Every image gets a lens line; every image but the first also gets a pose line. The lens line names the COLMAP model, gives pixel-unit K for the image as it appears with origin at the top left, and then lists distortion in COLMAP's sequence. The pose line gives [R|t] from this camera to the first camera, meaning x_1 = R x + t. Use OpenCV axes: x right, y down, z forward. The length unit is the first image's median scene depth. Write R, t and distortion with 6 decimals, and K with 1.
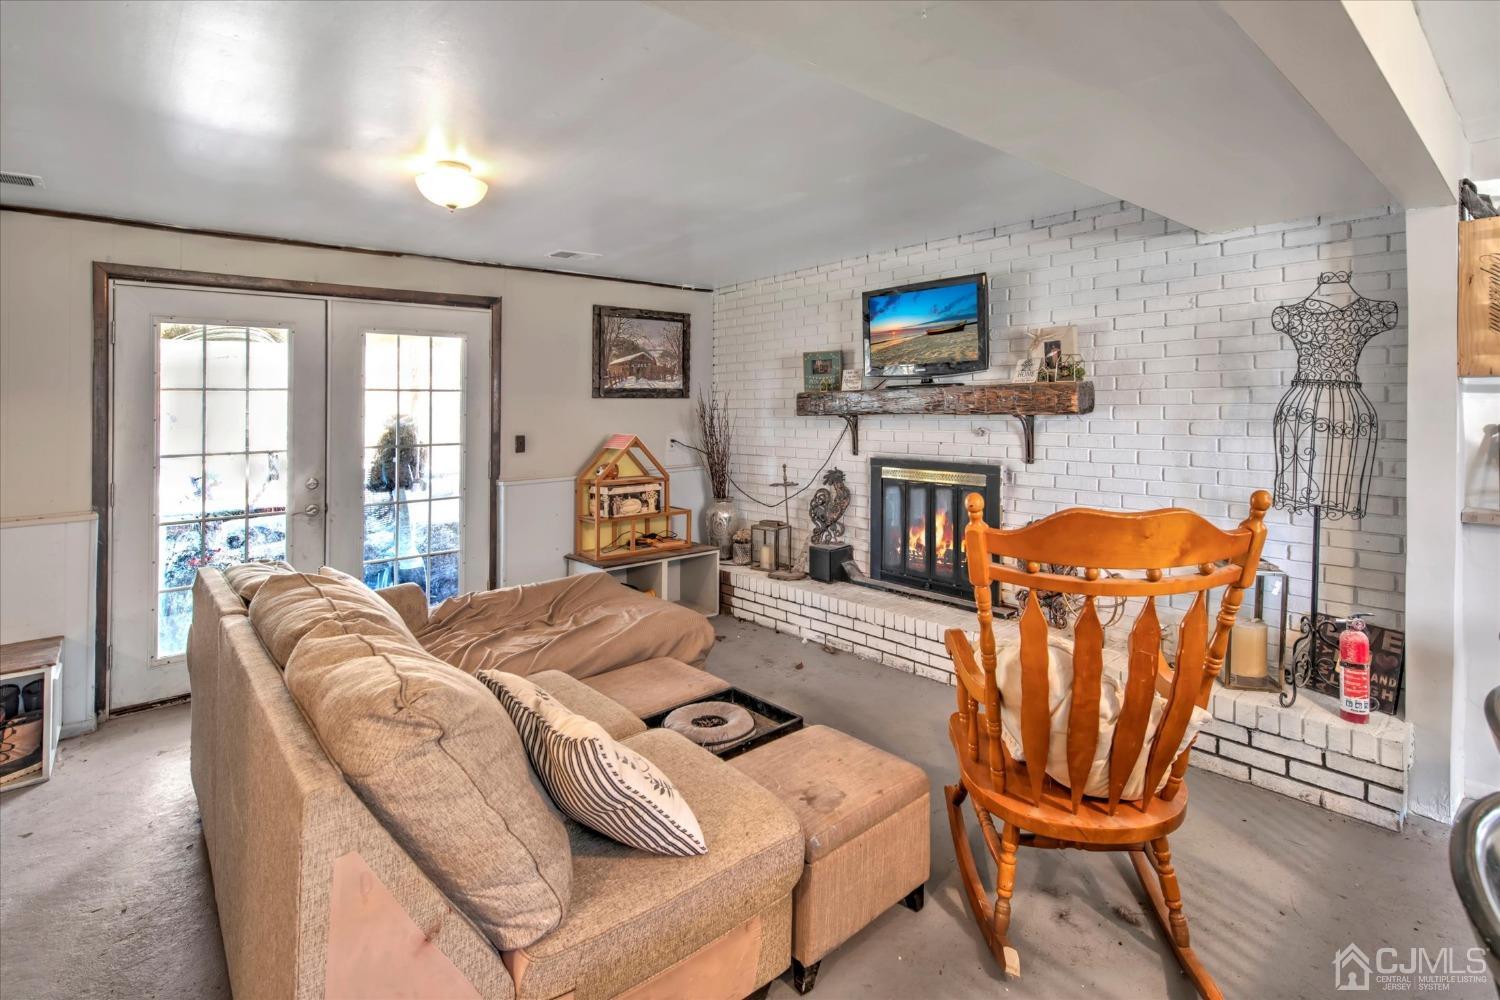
lens RADIAL K [[746.8, 0, 751.7], [0, 746.8, 417.7], [0, 0, 1]] dist [0.020116, 0.000258]
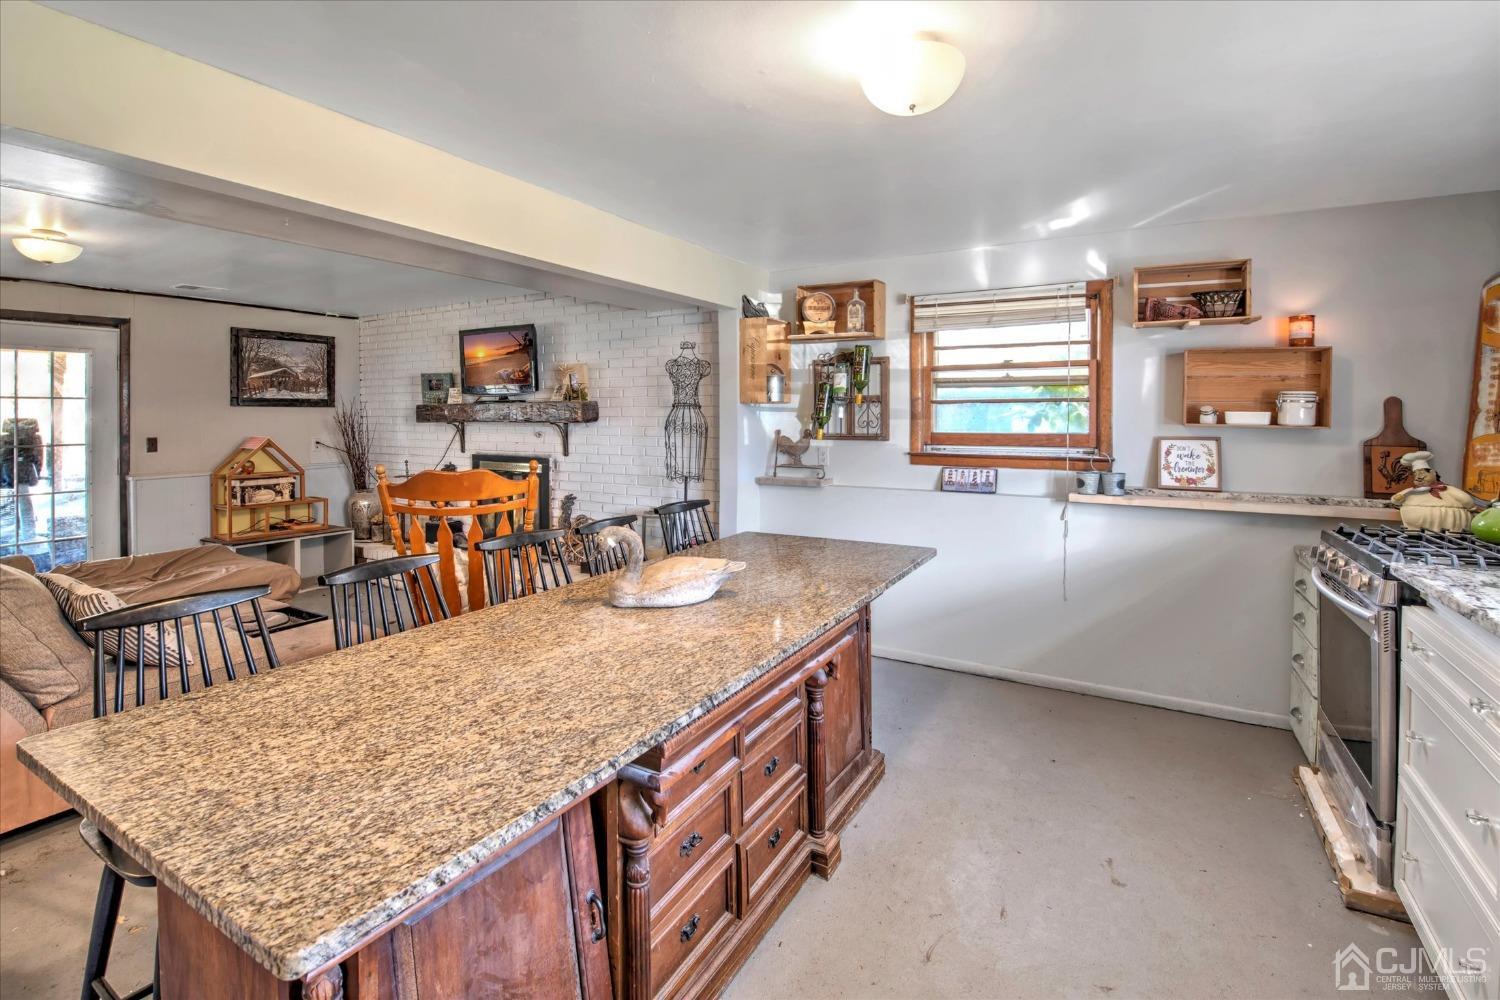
lens RADIAL K [[685.6, 0, 747.9], [0, 685.6, 437.6], [0, 0, 1]] dist [-0.011506, -0.000379]
pose [[0.940201, 0.000249, 0.340620, 0.203124], [-0.006338, 0.999839, 0.016763, 0.000169], [-0.340561, -0.017919, 0.940052, -0.312730]]
